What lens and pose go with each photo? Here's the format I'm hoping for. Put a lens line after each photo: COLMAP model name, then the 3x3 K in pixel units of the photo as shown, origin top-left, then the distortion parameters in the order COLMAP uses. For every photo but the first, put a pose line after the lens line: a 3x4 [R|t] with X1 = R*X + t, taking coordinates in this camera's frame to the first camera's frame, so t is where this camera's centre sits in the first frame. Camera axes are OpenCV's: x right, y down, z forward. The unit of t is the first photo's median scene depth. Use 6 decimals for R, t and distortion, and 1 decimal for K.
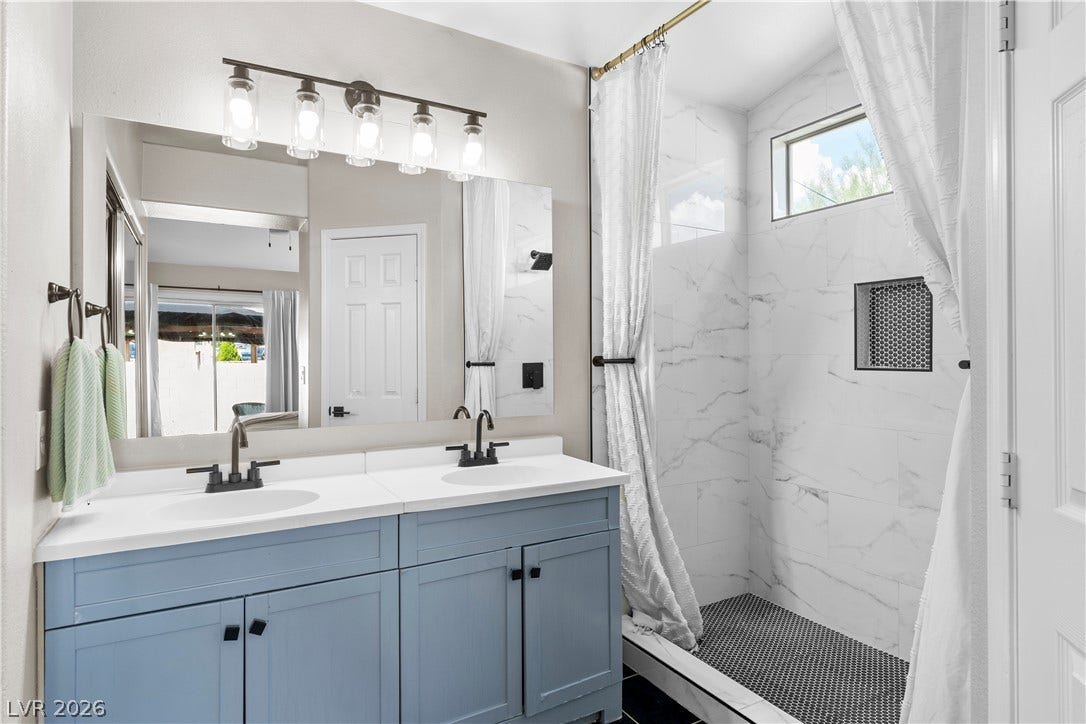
lens RADIAL K [[581.6, 0, 543.6], [0, 581.6, 363.4], [0, 0, 1]] dist [0.005307, 0.000066]
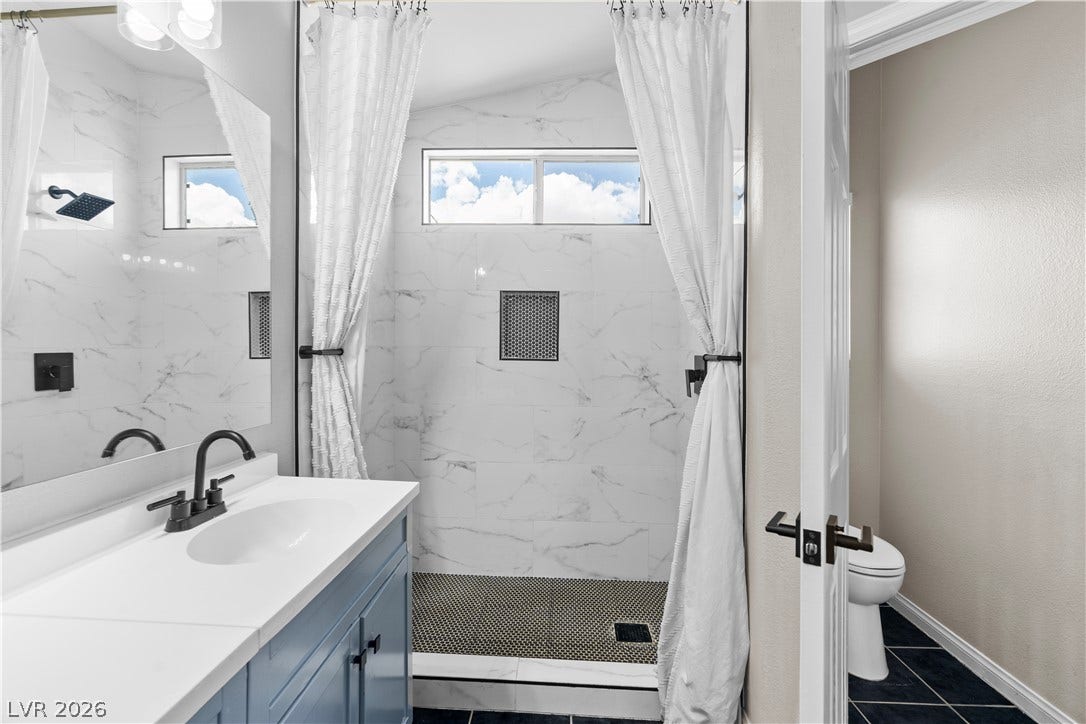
lens RADIAL K [[491.2, 0, 541.9], [0, 491.2, 354.3], [0, 0, 1]] dist [-0.004537, 0.001128]
pose [[0.550676, 0.000613, 0.834719, -0.292589], [-0.004066, 0.999990, 0.001948, -0.003430], [-0.834709, -0.004466, 0.550673, 0.348341]]
